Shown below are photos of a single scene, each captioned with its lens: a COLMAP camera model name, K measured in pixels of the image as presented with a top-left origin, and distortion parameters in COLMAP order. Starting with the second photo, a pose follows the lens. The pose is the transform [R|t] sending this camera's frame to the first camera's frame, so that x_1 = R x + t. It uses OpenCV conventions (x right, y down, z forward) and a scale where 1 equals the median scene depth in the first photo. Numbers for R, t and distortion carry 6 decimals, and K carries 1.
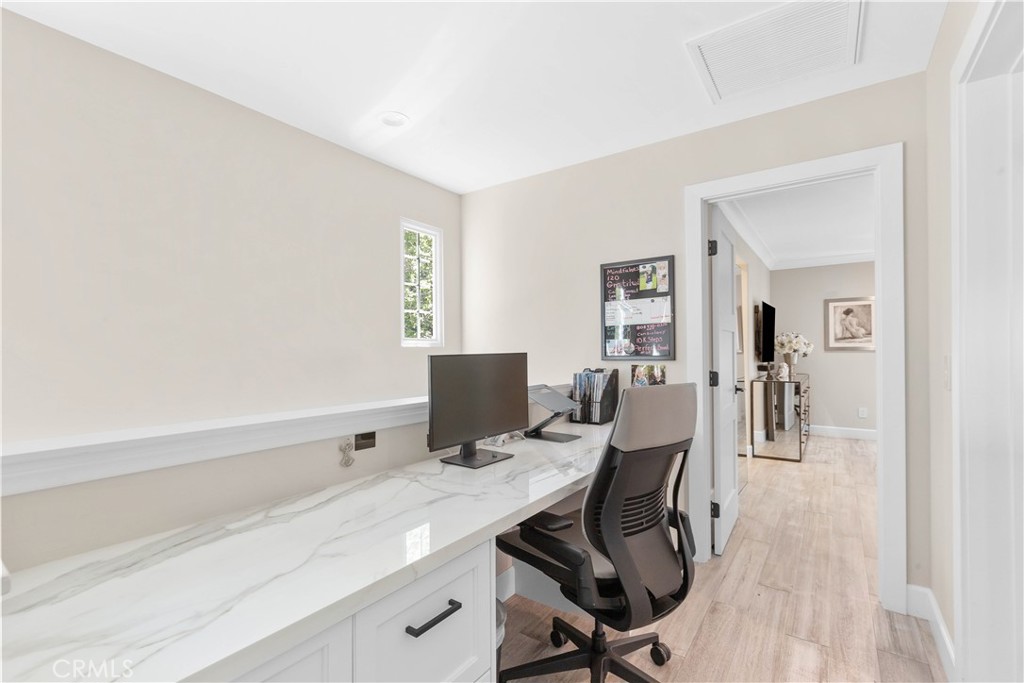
lens RADIAL K [[467.7, 0, 509.4], [0, 467.7, 346.0], [0, 0, 1]] dist [0.001140, -0.000437]
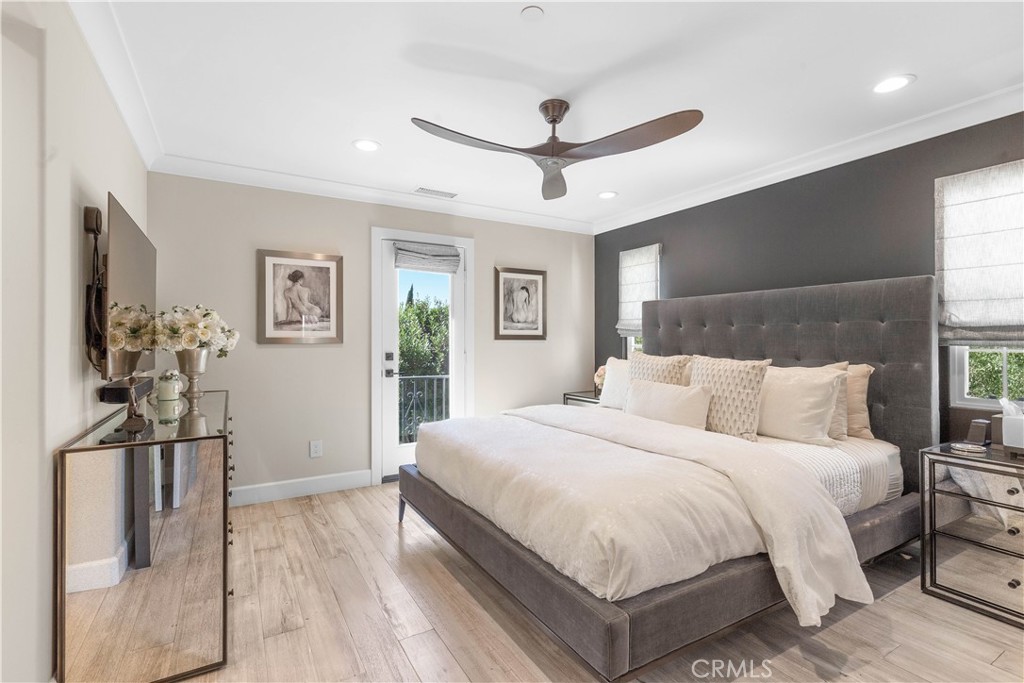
lens RADIAL K [[467.7, 0, 509.6], [0, 467.7, 338.6], [0, 0, 1]] dist [0.001140, -0.000437]
pose [[0.409155, 0.004925, 0.912452, 0.306766], [-0.007557, 0.999969, -0.002008, 0.002646], [-0.912434, -0.006074, 0.409180, 0.524641]]
